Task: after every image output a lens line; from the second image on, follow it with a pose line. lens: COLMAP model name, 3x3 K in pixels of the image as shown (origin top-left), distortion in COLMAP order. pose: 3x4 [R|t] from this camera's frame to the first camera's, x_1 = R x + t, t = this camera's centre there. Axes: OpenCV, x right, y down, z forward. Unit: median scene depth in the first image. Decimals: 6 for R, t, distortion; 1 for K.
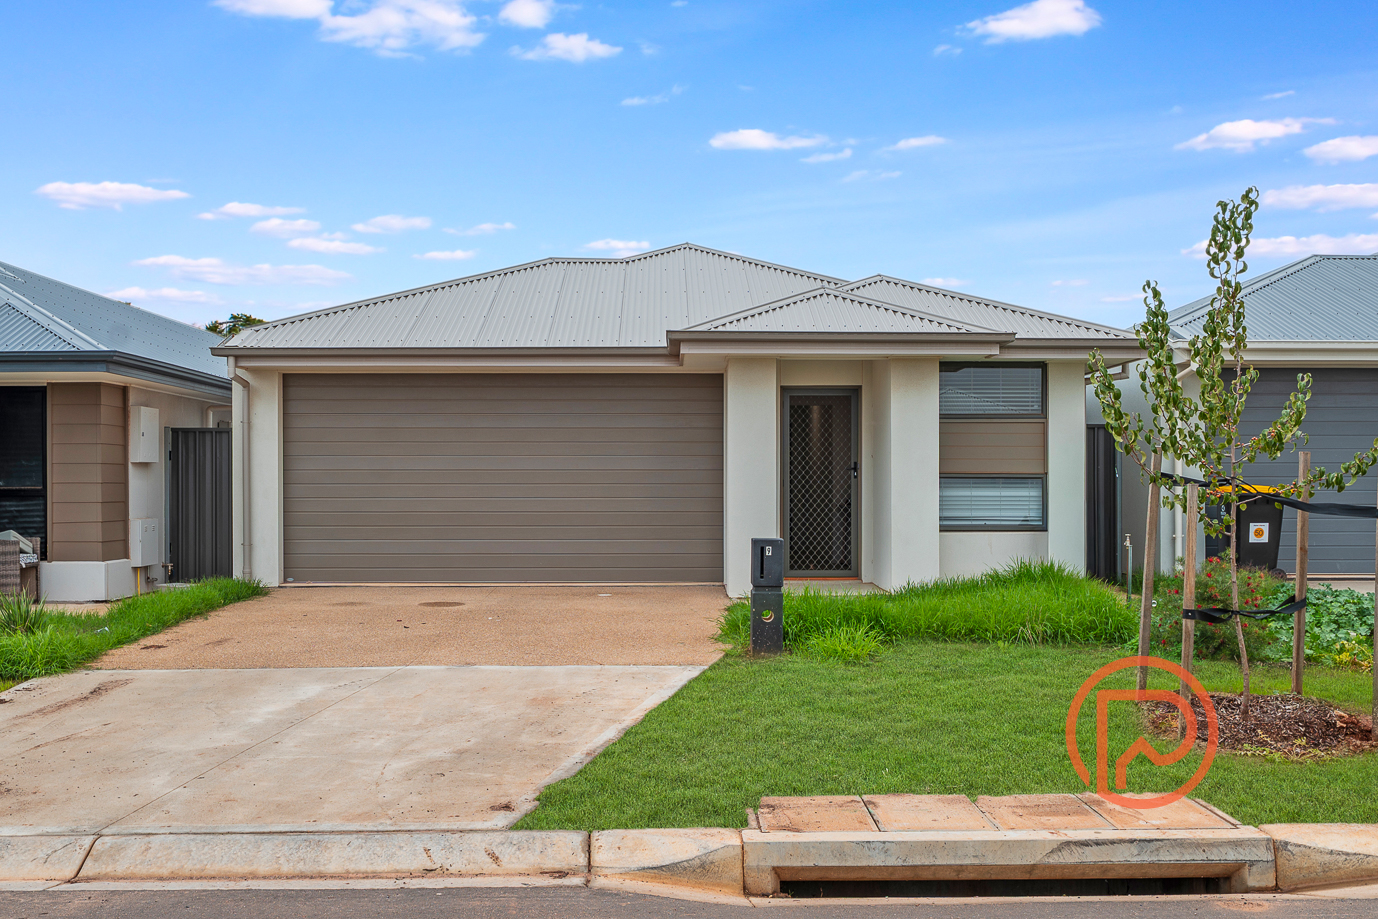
lens RADIAL K [[1501.0, 0, 689.0], [0, 1501.0, 459.5], [0, 0, 1]] dist [0.004603, -0.001011]
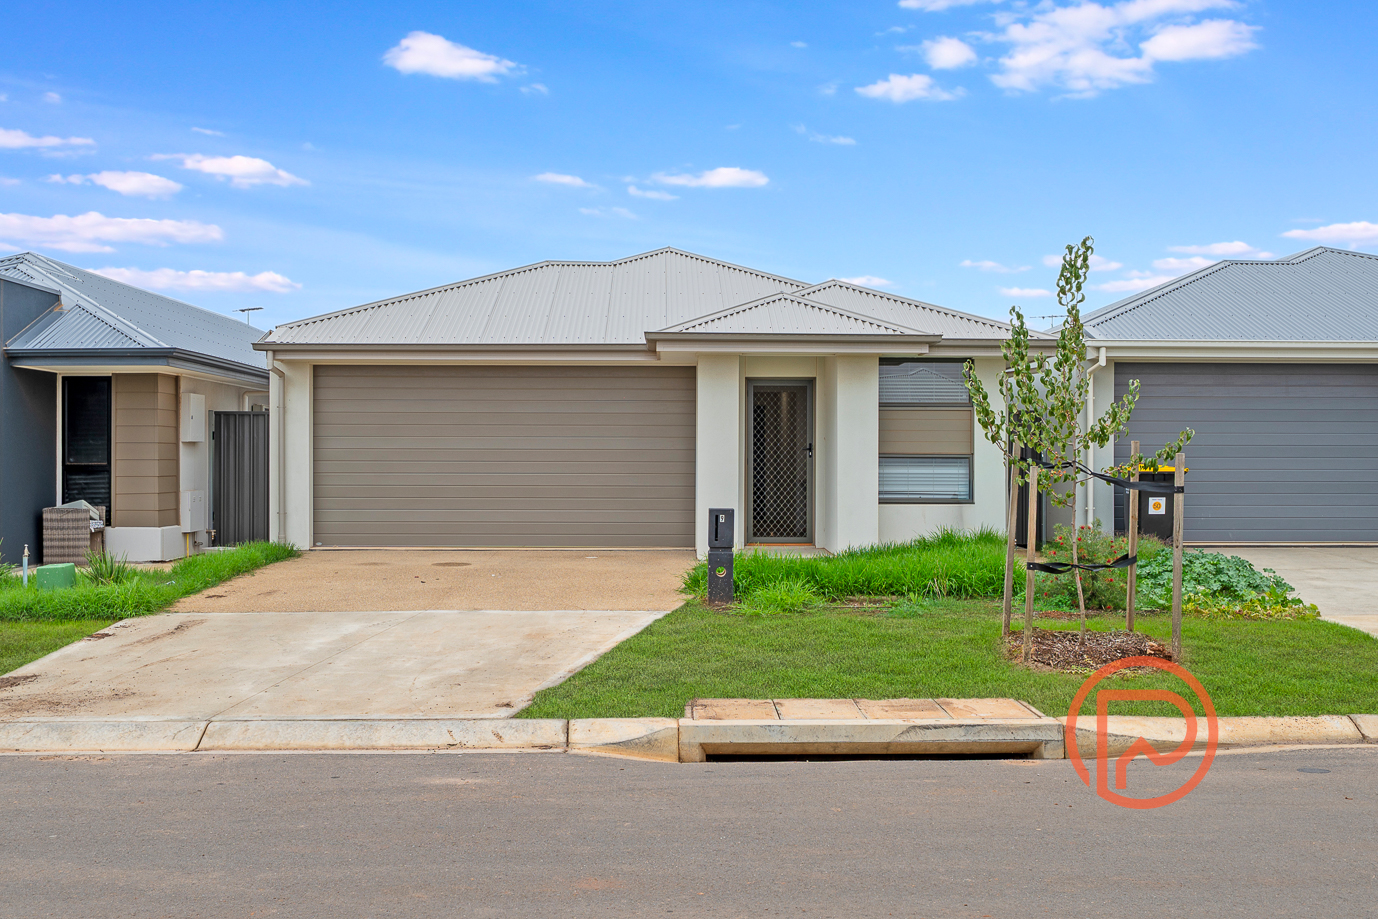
lens RADIAL K [[1403.8, 0, 694.5], [0, 1403.8, 439.6], [0, 0, 1]] dist [-0.000995, 0.000748]
pose [[0.999920, 0.003781, 0.012074, 0.016391], [-0.003804, 0.999991, 0.001881, -0.005405], [-0.012067, -0.001926, 0.999925, -0.142018]]
